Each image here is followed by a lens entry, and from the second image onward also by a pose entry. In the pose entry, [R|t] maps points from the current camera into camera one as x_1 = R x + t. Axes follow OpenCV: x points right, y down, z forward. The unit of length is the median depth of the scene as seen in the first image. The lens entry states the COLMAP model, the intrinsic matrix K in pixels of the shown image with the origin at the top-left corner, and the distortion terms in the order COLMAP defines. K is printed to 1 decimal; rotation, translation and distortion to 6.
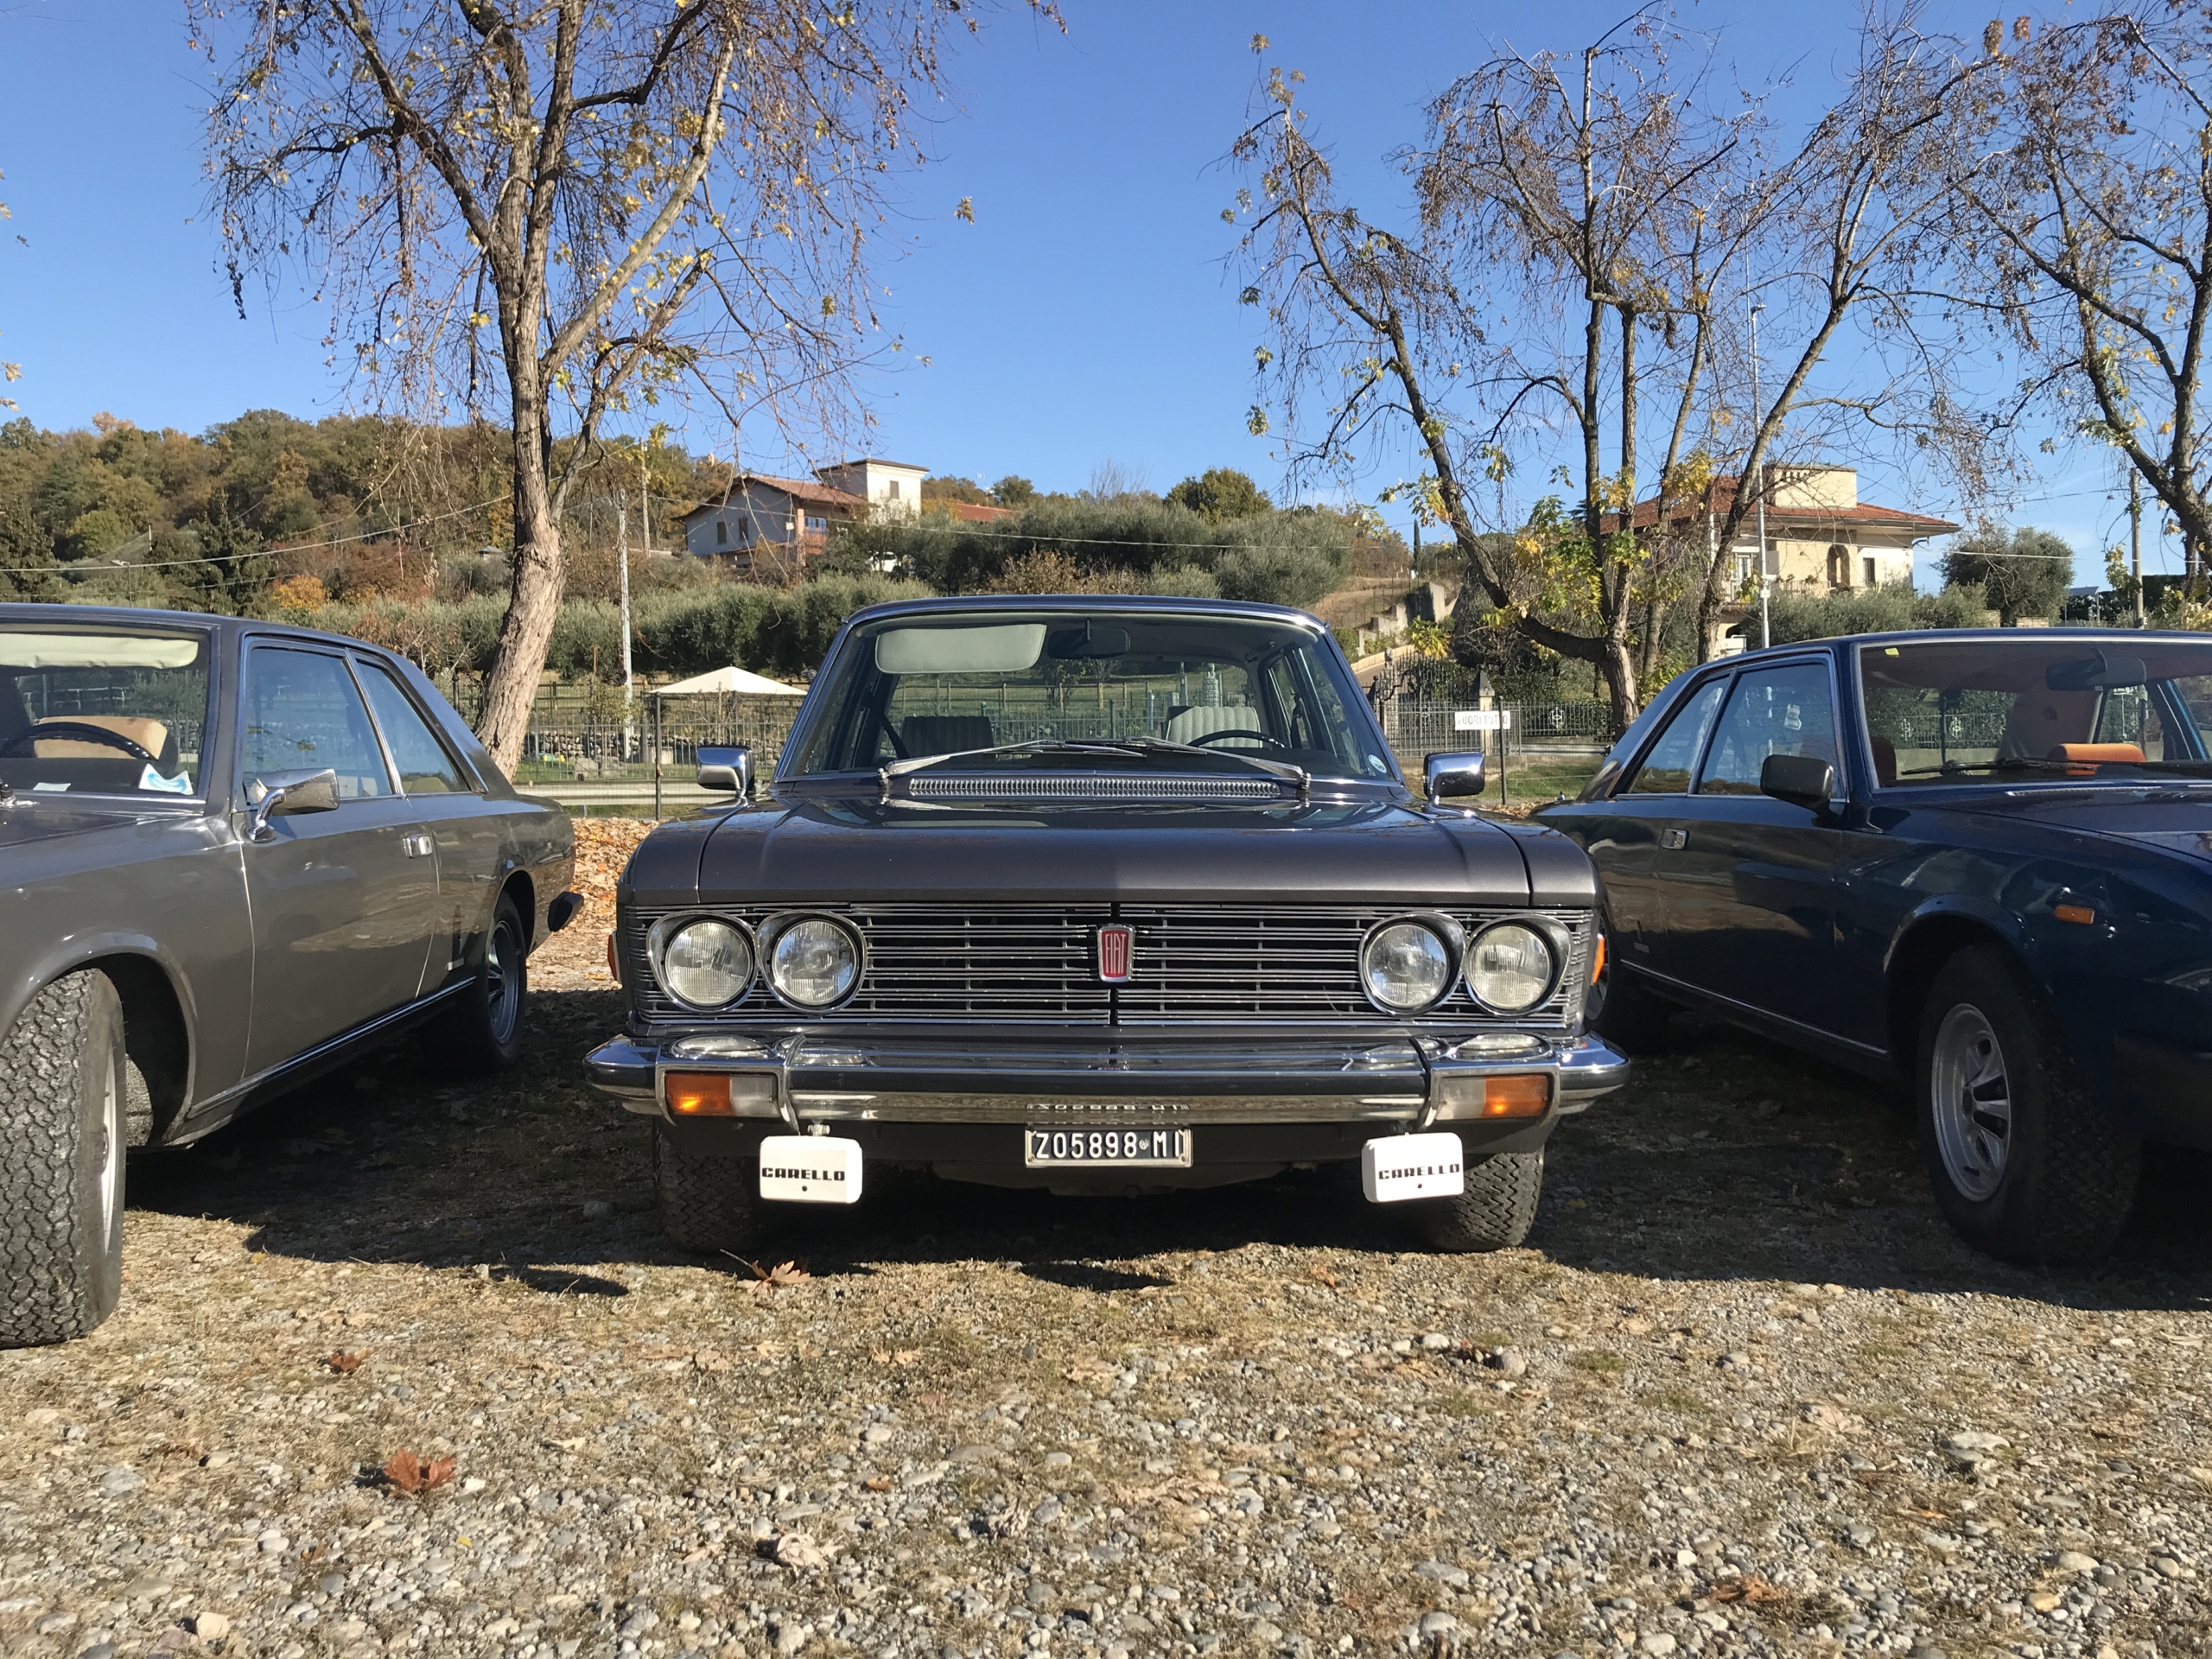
lens RADIAL K [[1804.9, 0, 1097.8], [0, 1804.9, 823.5], [0, 0, 1]] dist [0.012761, 0.007260]
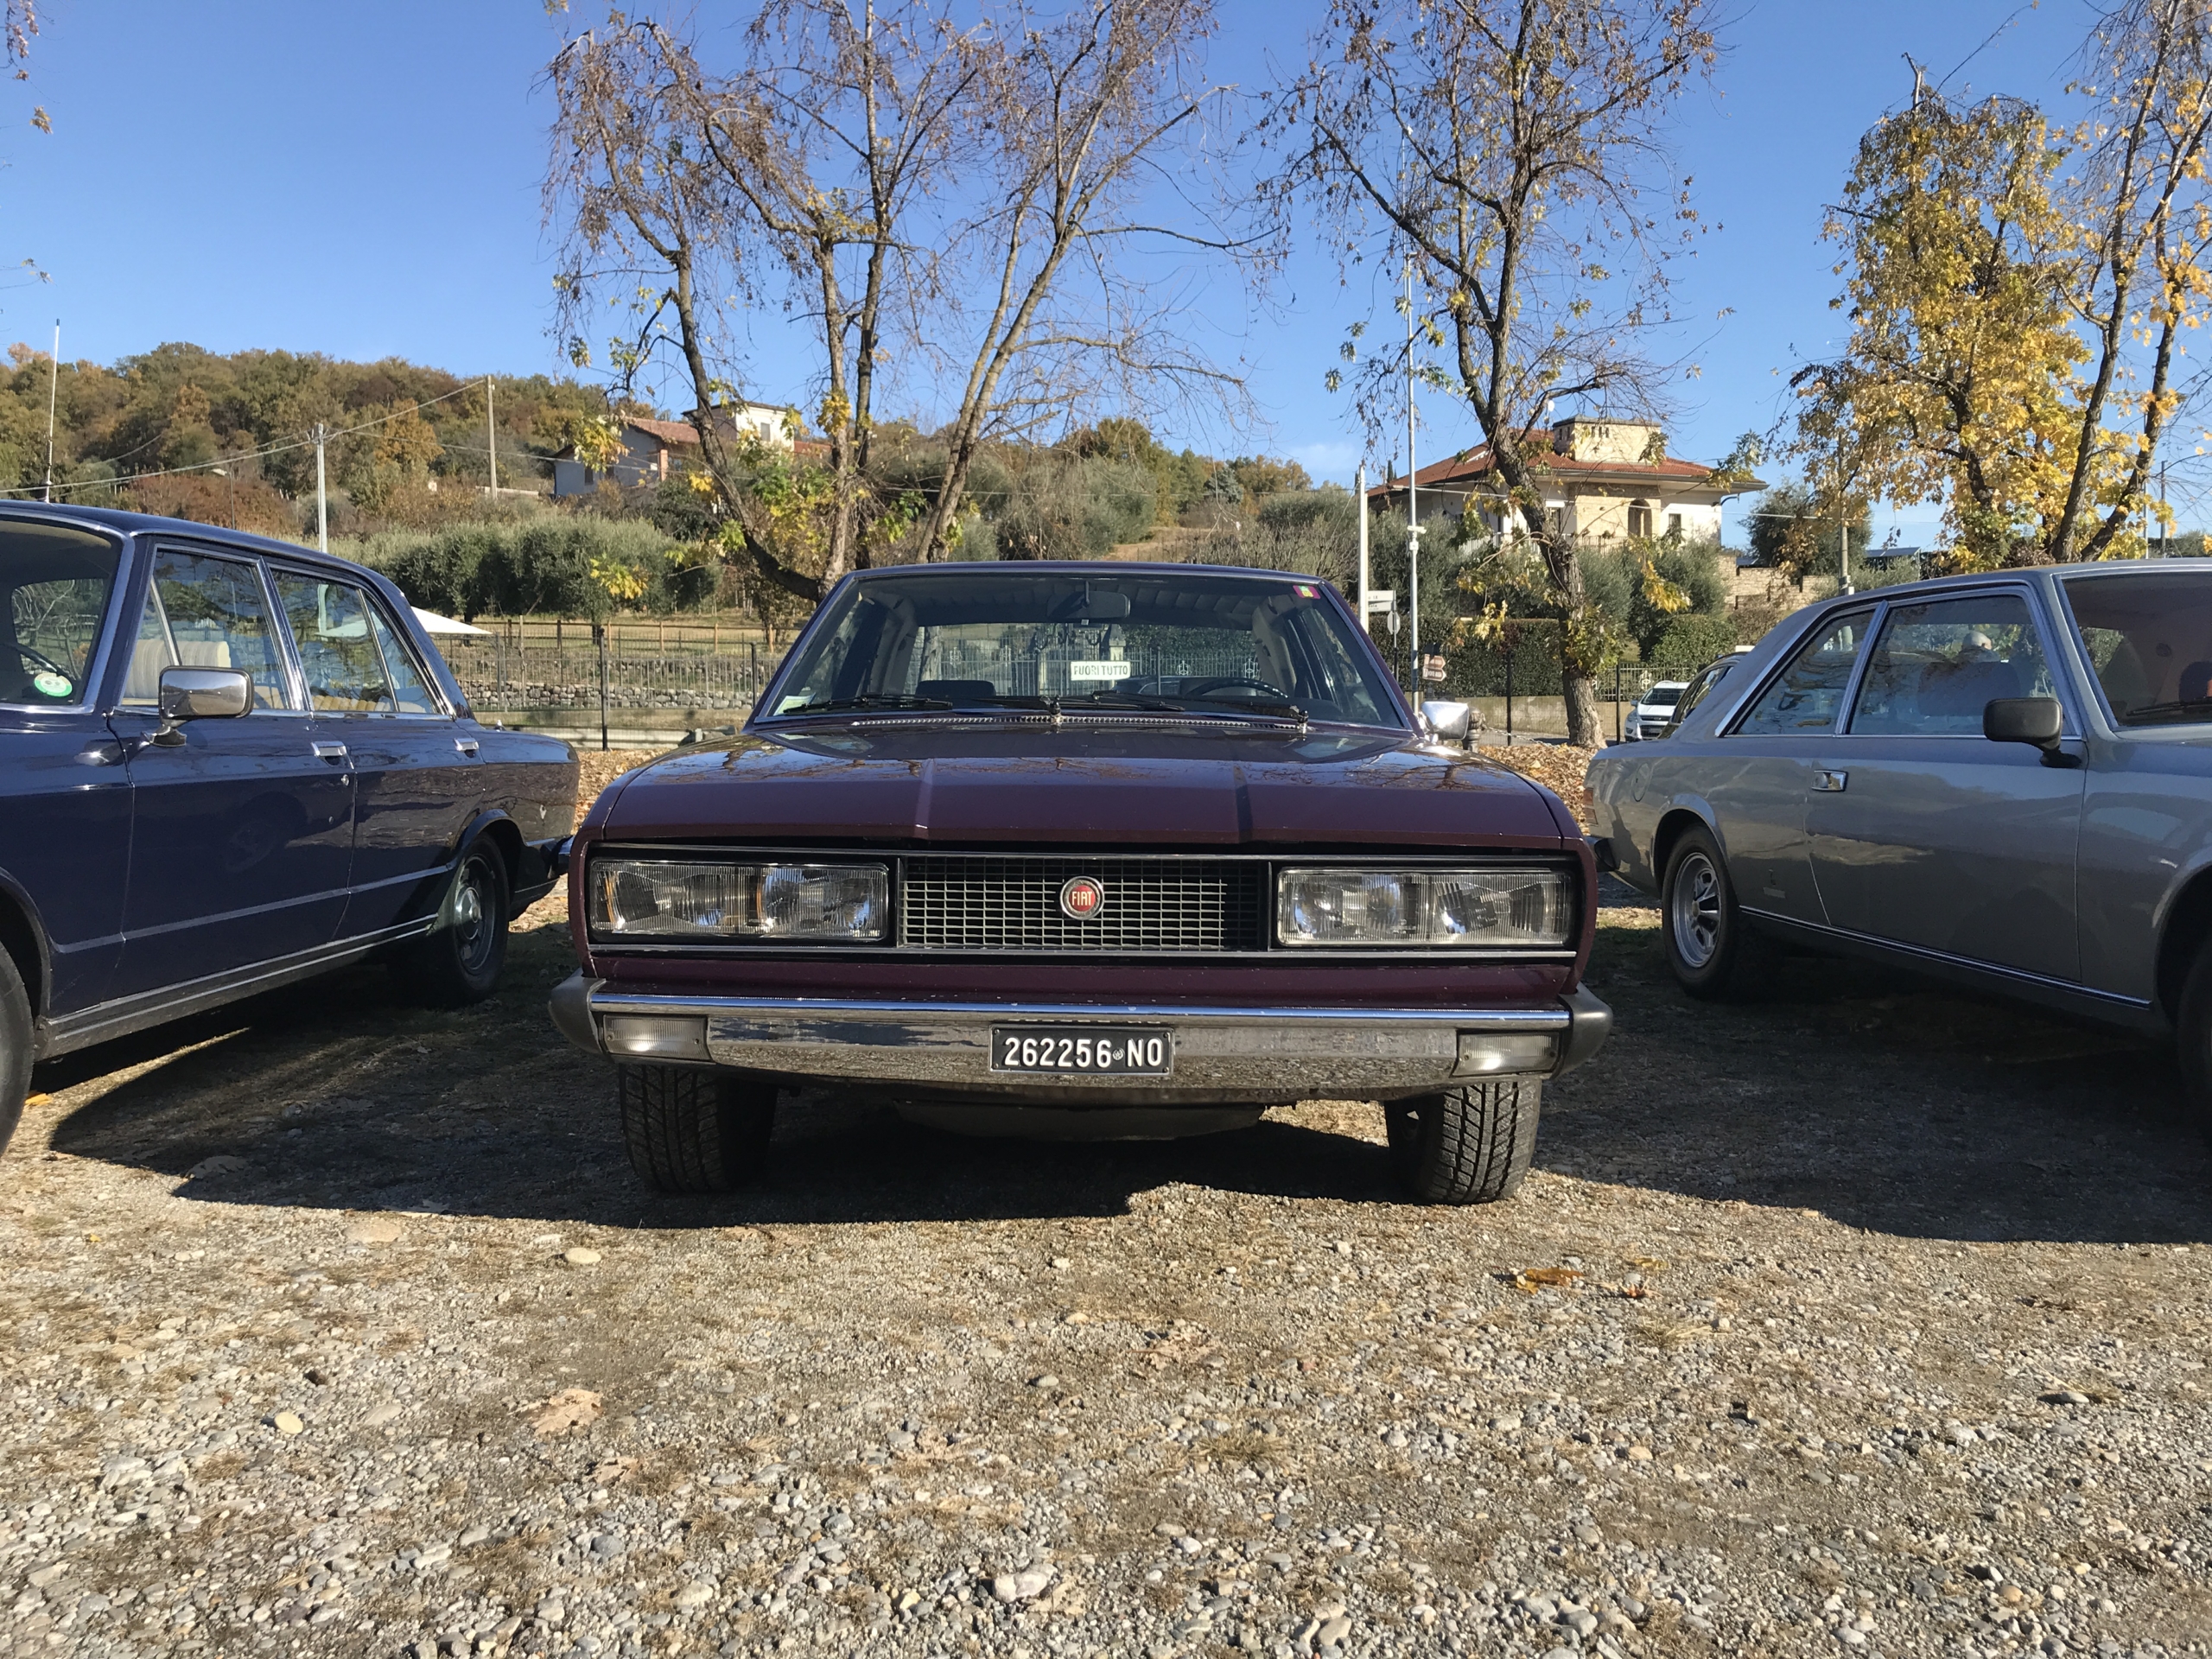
lens RADIAL K [[1804.9, 0, 1099.2], [0, 1804.9, 808.6], [0, 0, 1]] dist [0.012761, 0.007260]
pose [[0.999892, 0.013050, 0.006832, 0.344928], [-0.013180, 0.999726, 0.019352, -0.000139], [-0.006578, -0.019440, 0.999789, 0.019092]]
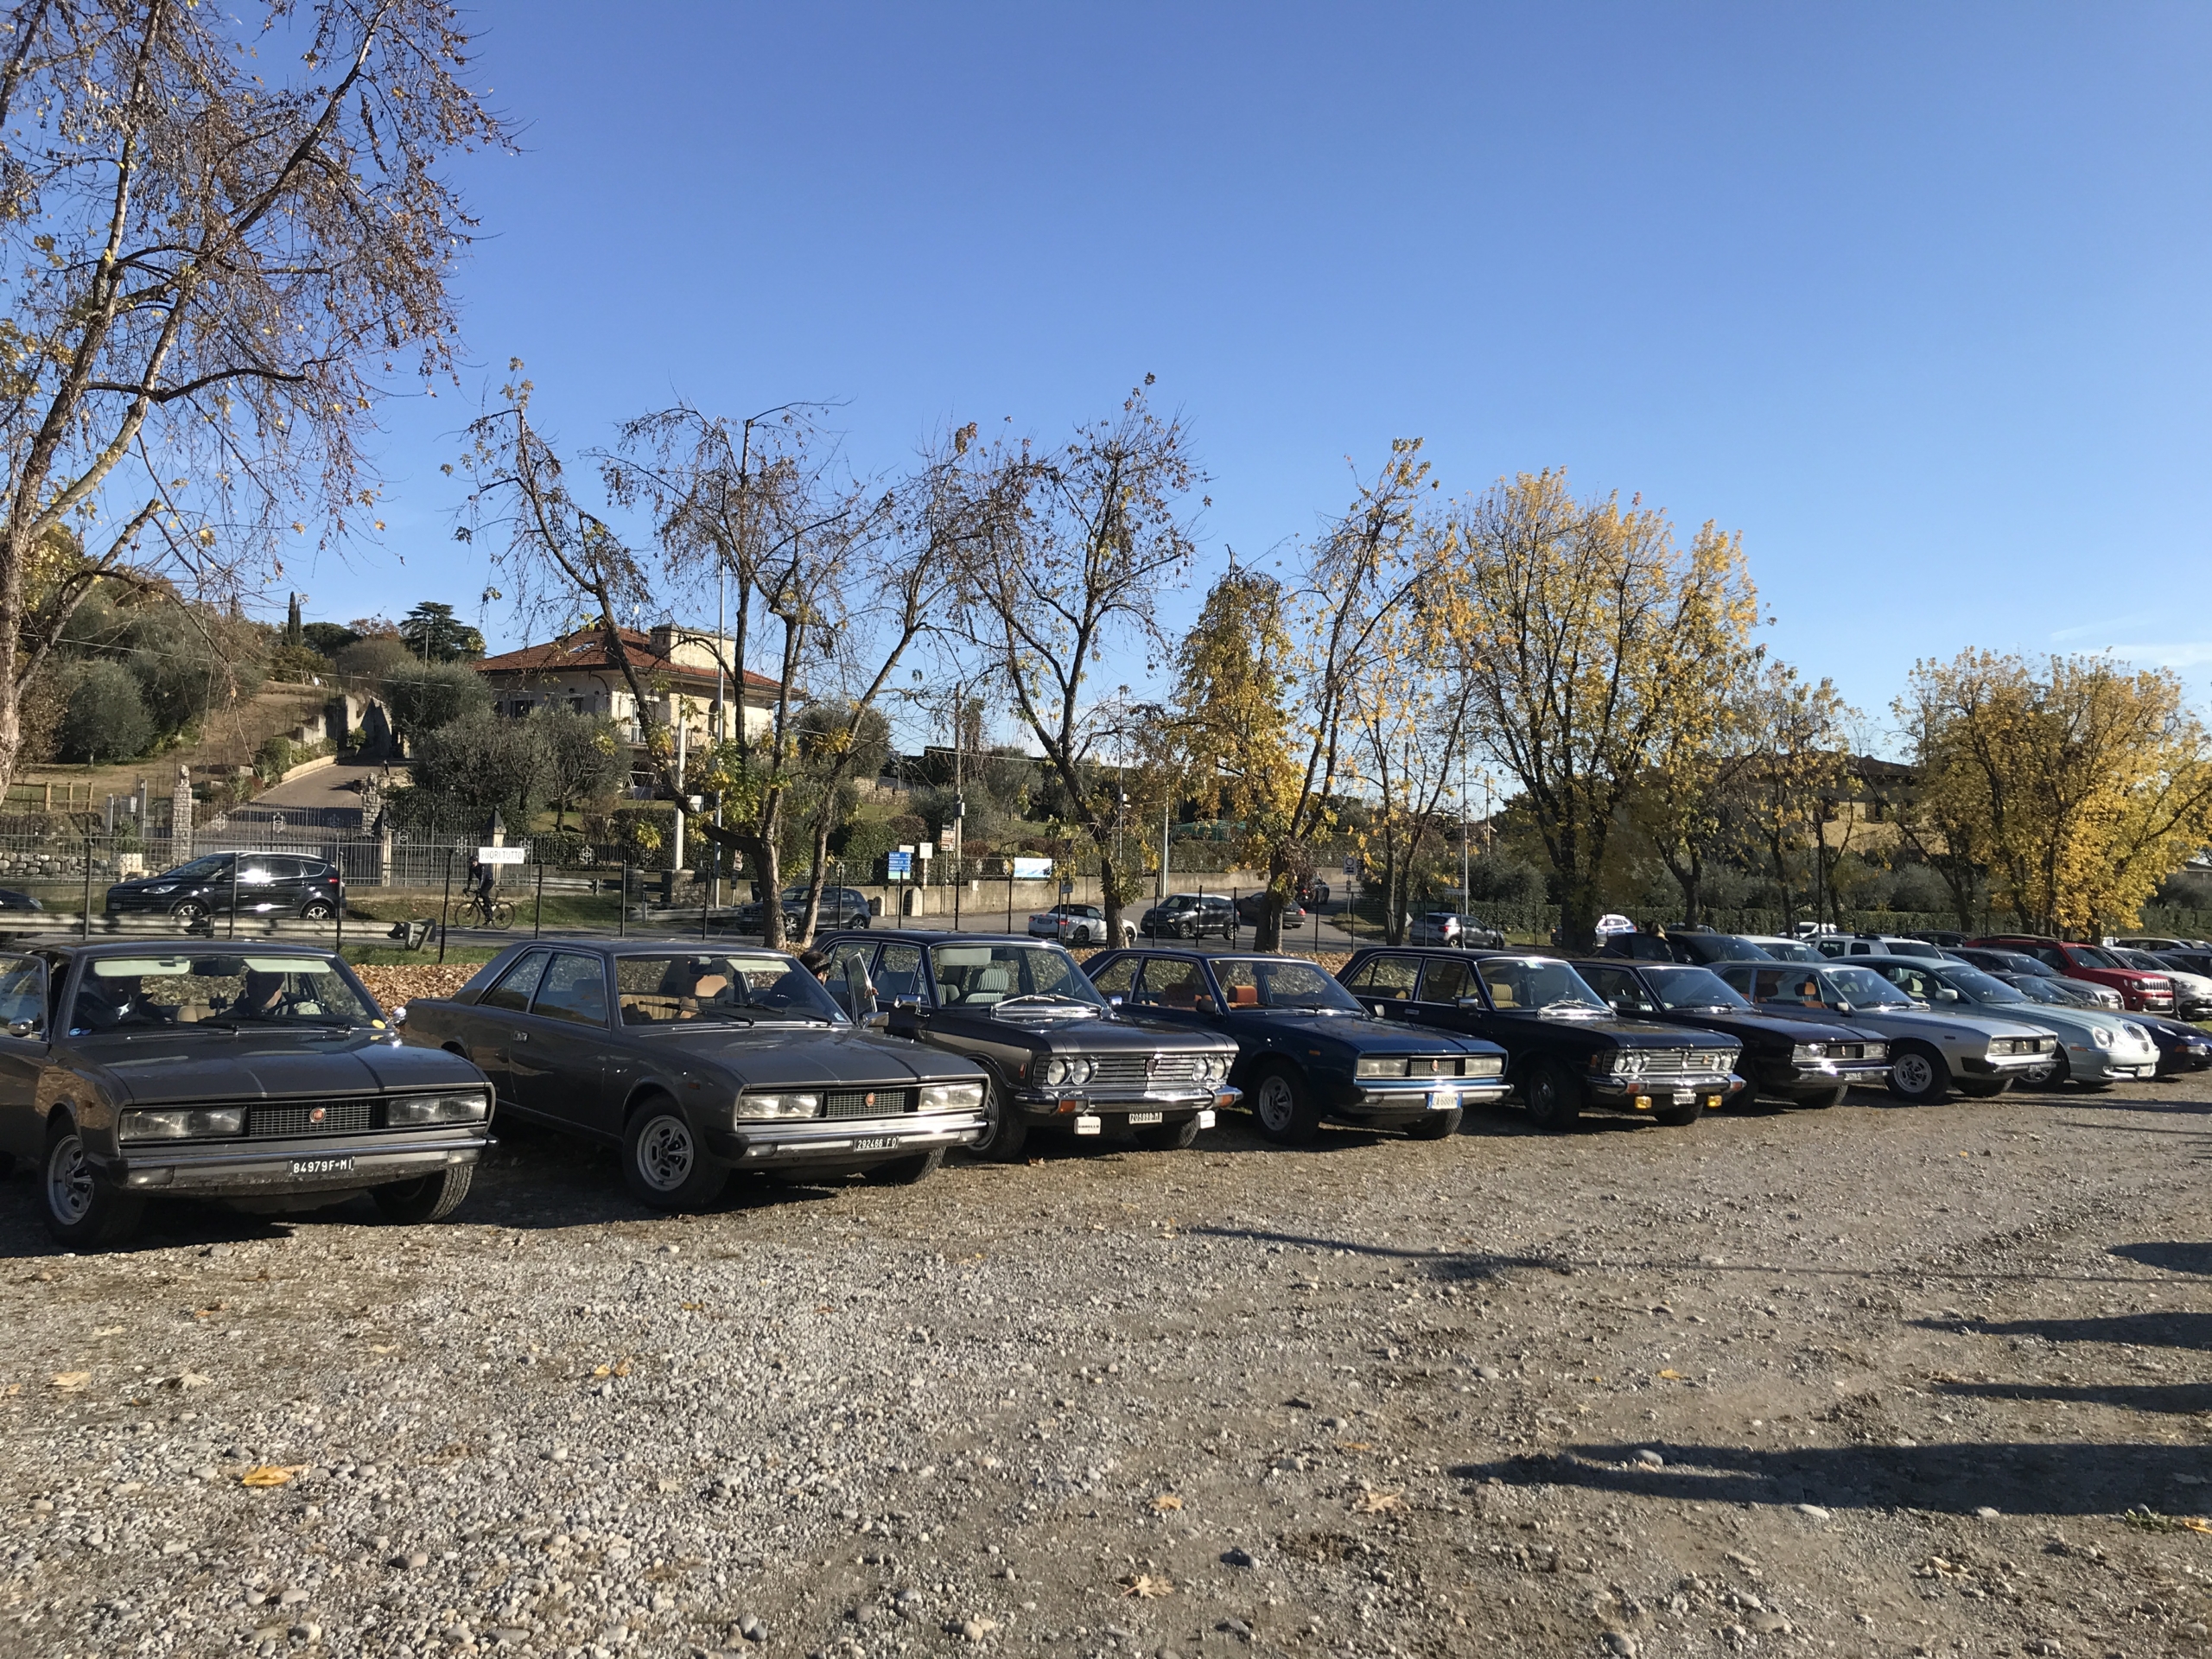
lens RADIAL K [[1804.9, 0, 1113.8], [0, 1804.9, 827.2], [0, 0, 1]] dist [0.012761, 0.007260]
pose [[0.792153, 0.058266, 0.607535, -0.303677], [-0.026793, 0.997793, -0.060759, -0.025785], [-0.609735, 0.031853, 0.791965, -0.256667]]
